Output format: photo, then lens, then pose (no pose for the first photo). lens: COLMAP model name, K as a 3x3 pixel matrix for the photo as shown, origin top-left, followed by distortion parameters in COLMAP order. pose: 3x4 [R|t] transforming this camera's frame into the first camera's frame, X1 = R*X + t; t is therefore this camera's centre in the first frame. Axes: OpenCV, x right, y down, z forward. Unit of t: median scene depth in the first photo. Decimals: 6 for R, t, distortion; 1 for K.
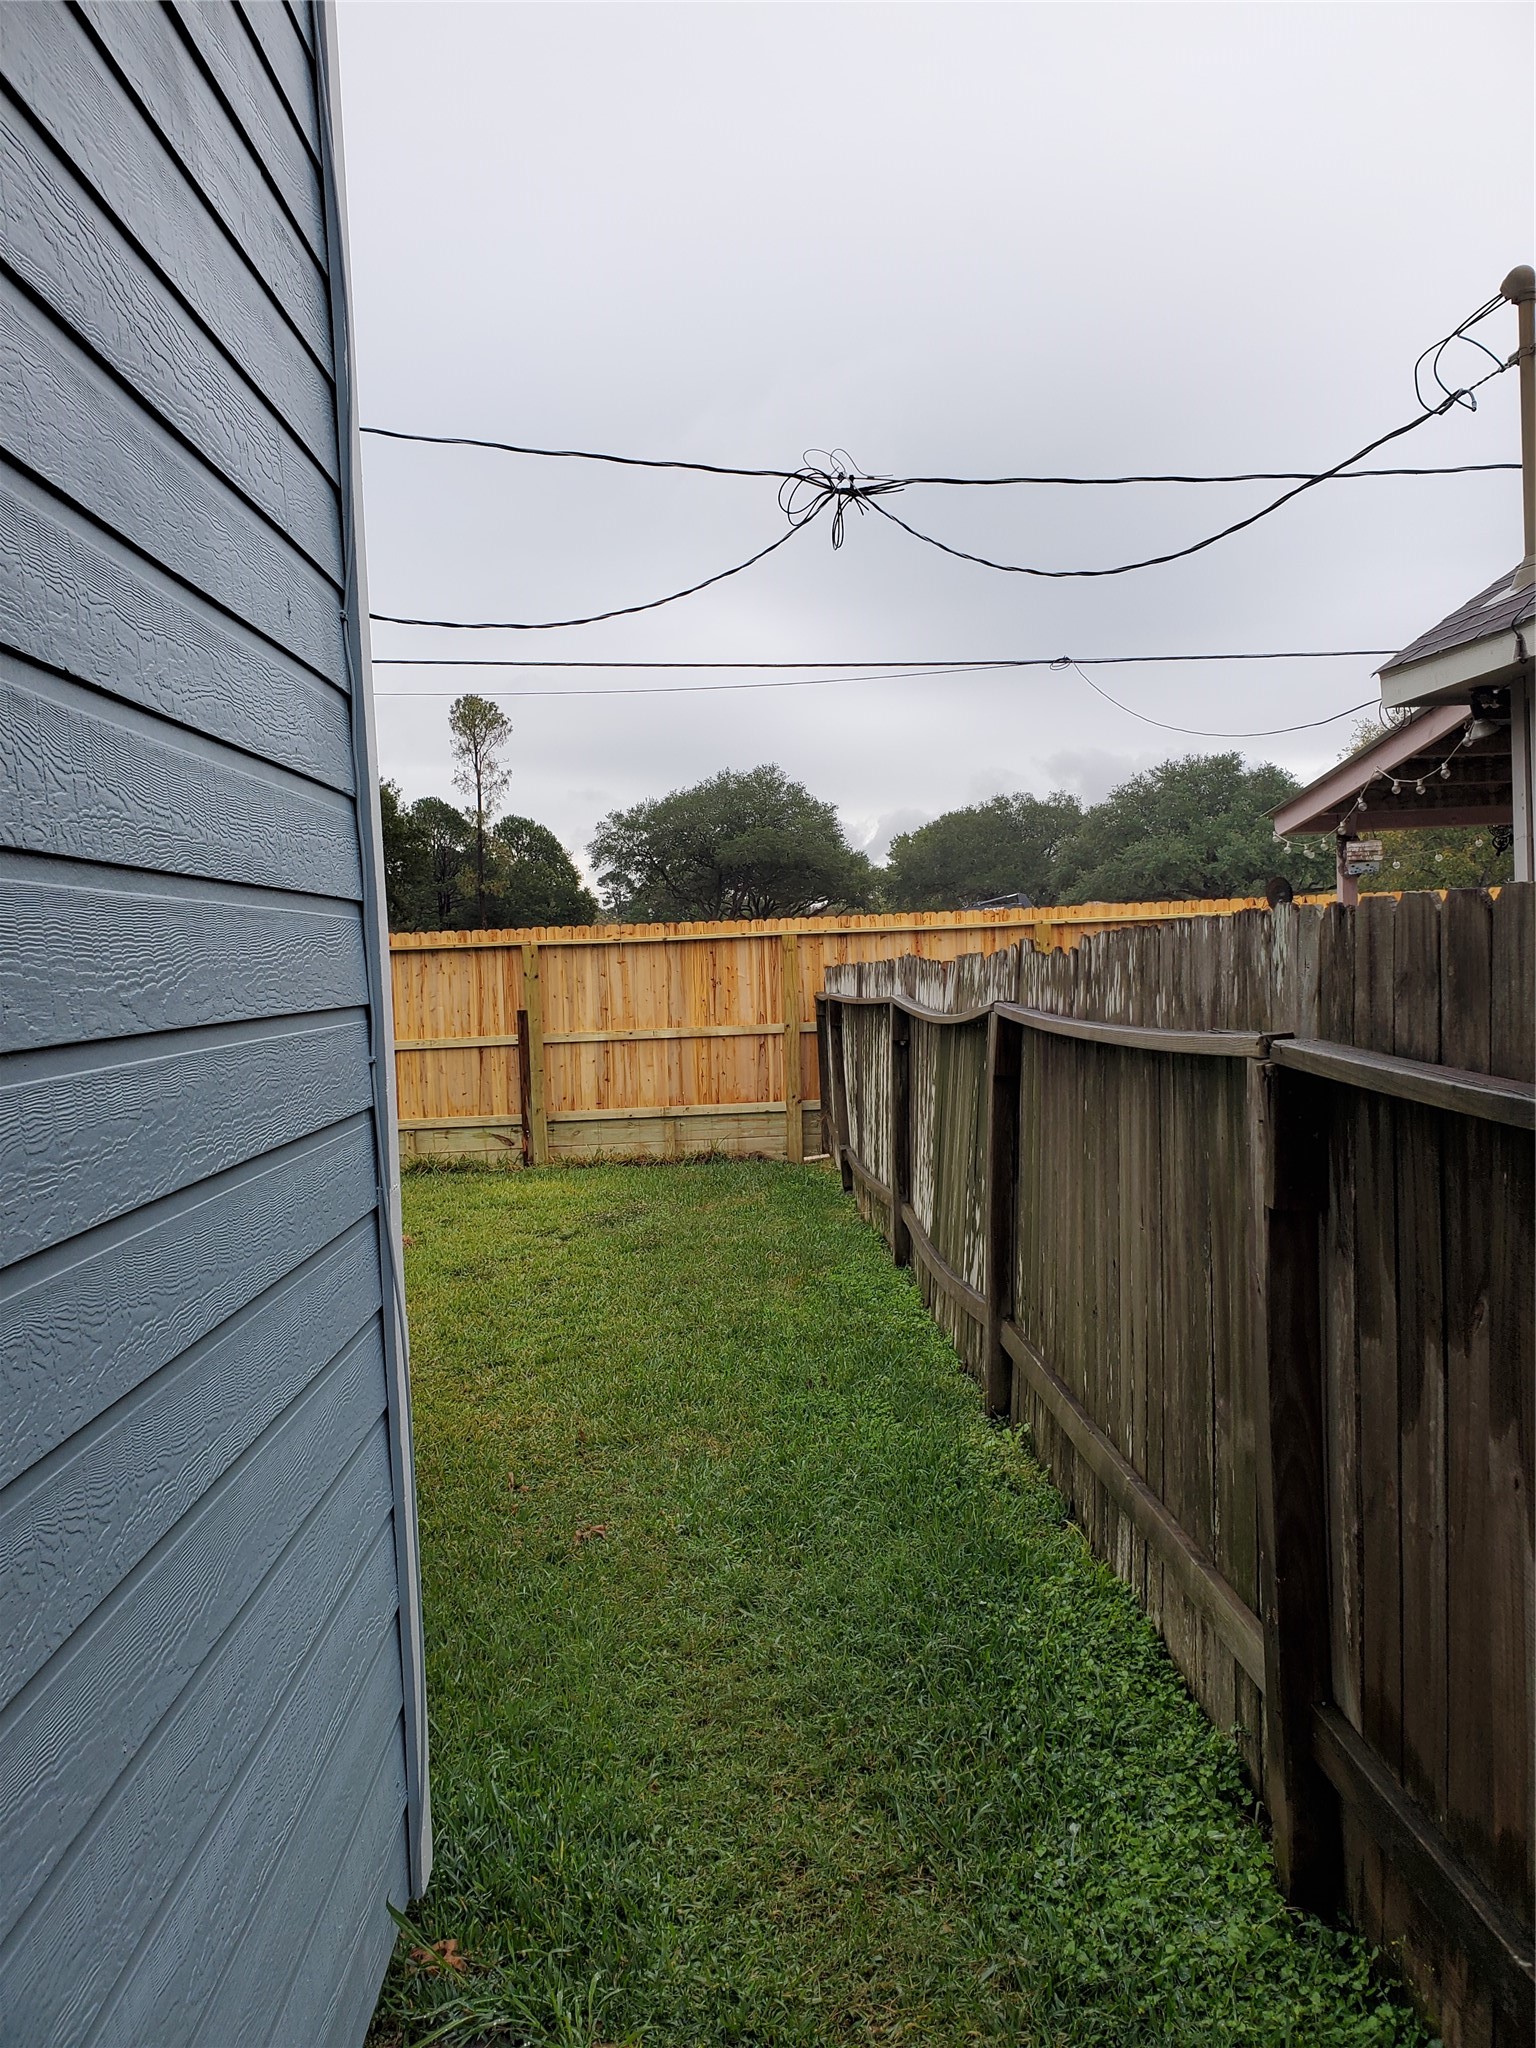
lens RADIAL K [[1535.7, 0, 770.9], [0, 1535.7, 1033.6], [0, 0, 1]] dist [-0.010415, -0.000390]
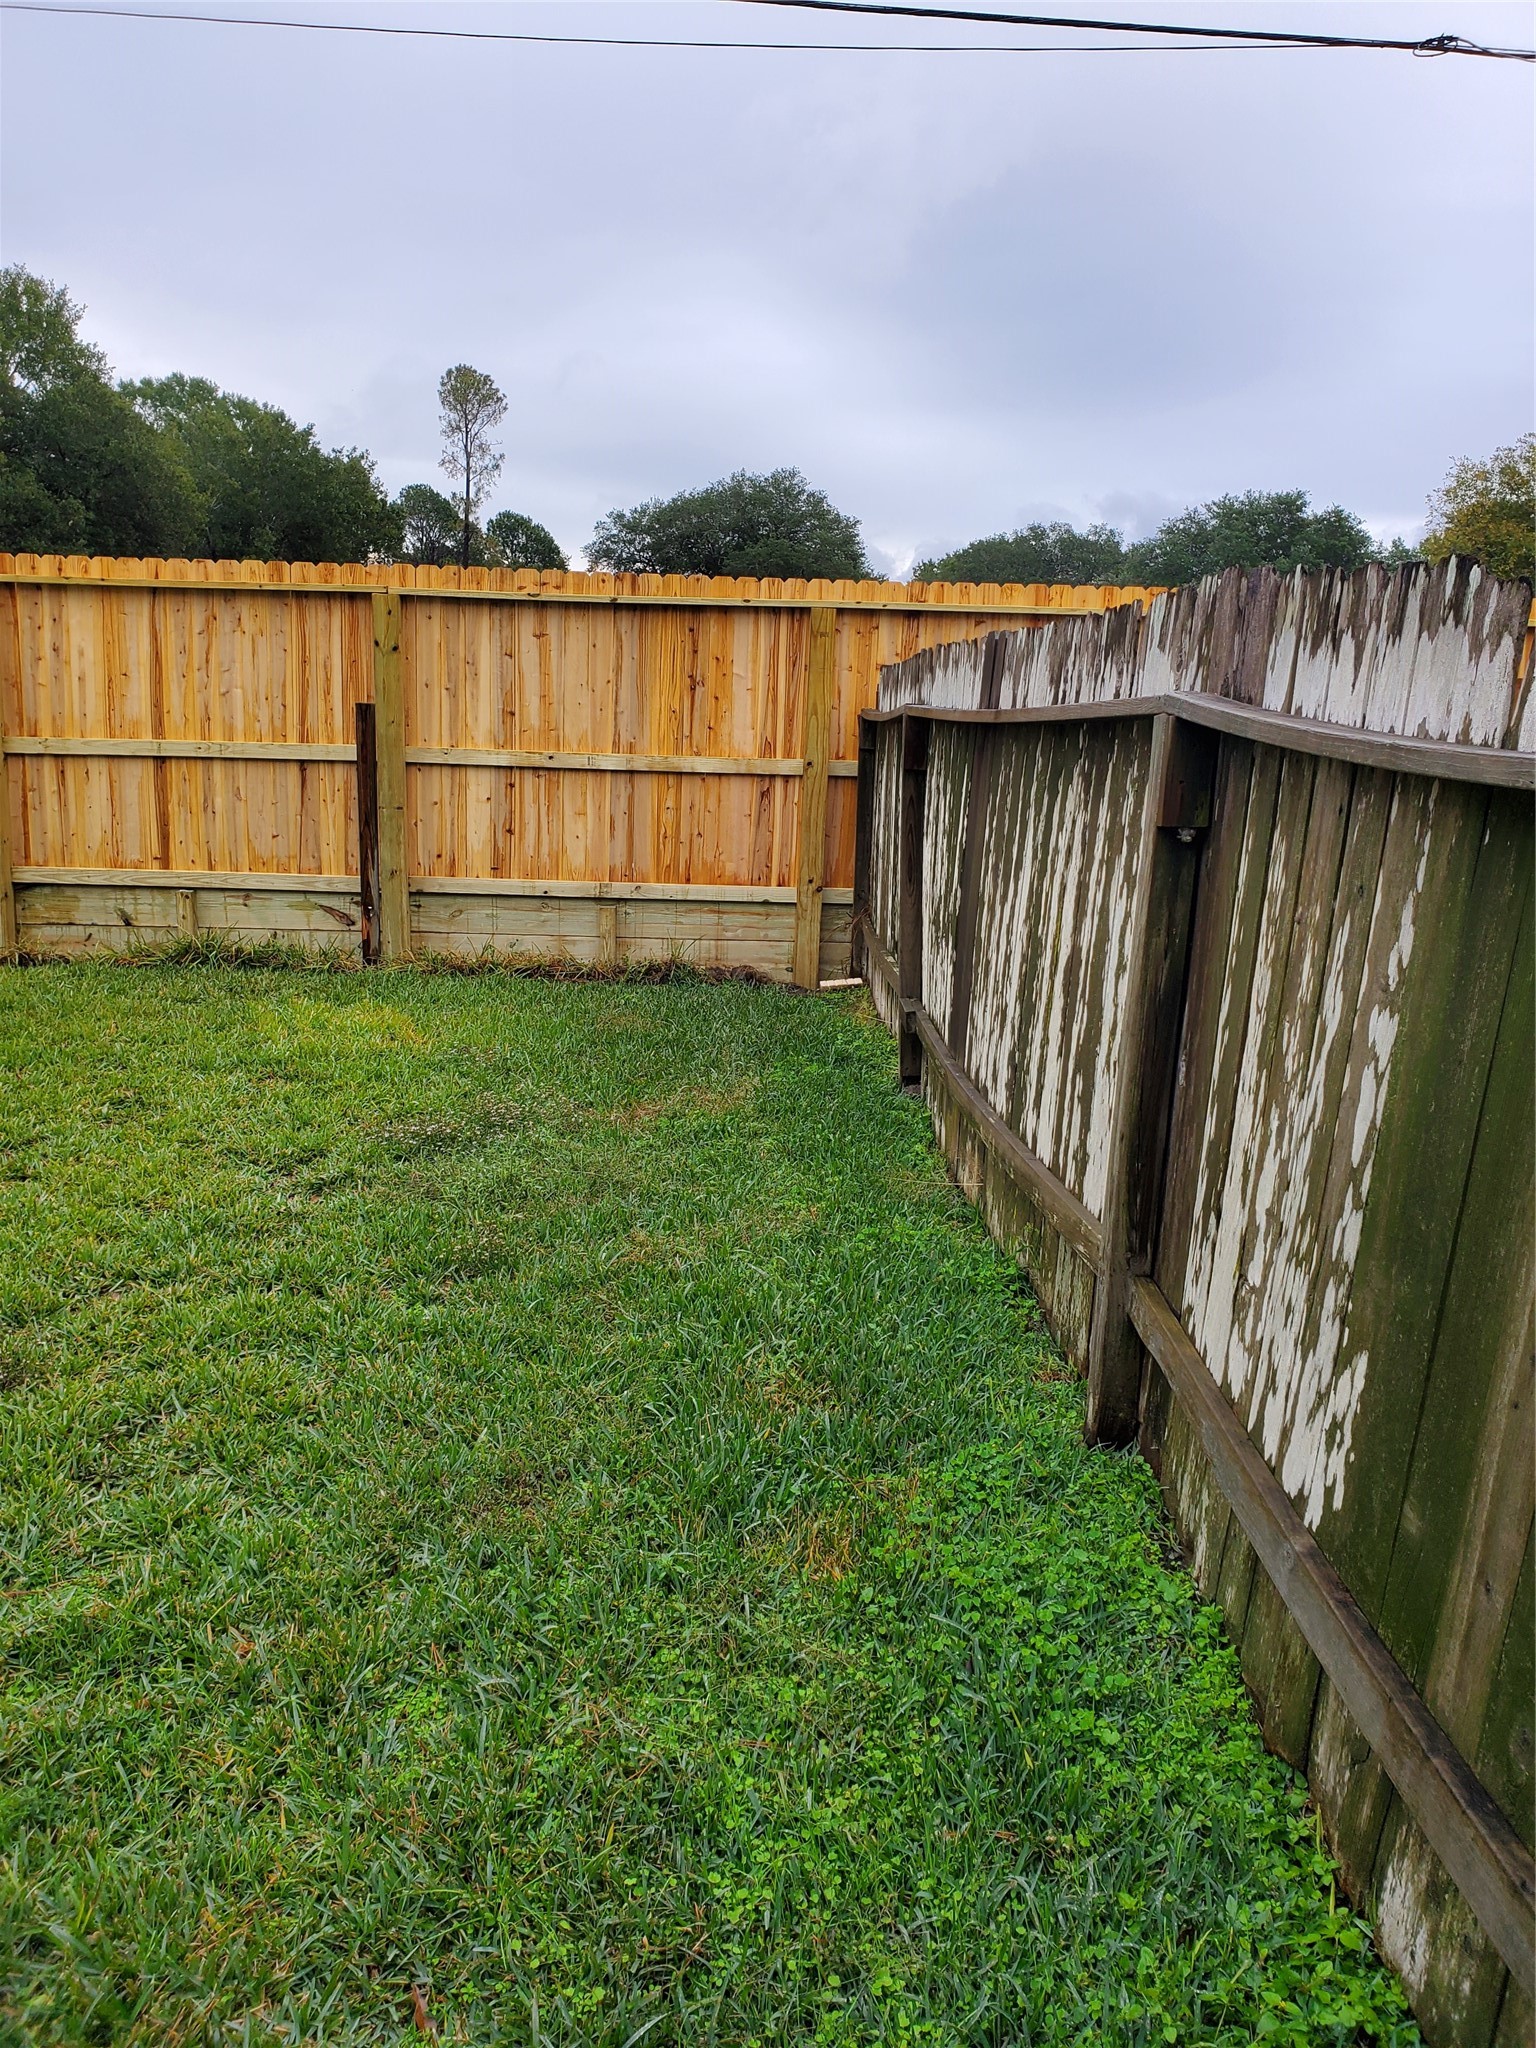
lens RADIAL K [[1577.4, 0, 785.4], [0, 1577.4, 1036.0], [0, 0, 1]] dist [0.039223, -0.015832]
pose [[0.997513, 0.067271, 0.021051, -0.004433], [-0.069831, 0.983790, 0.165168, -0.001290], [-0.009598, -0.166227, 0.986041, 0.362544]]
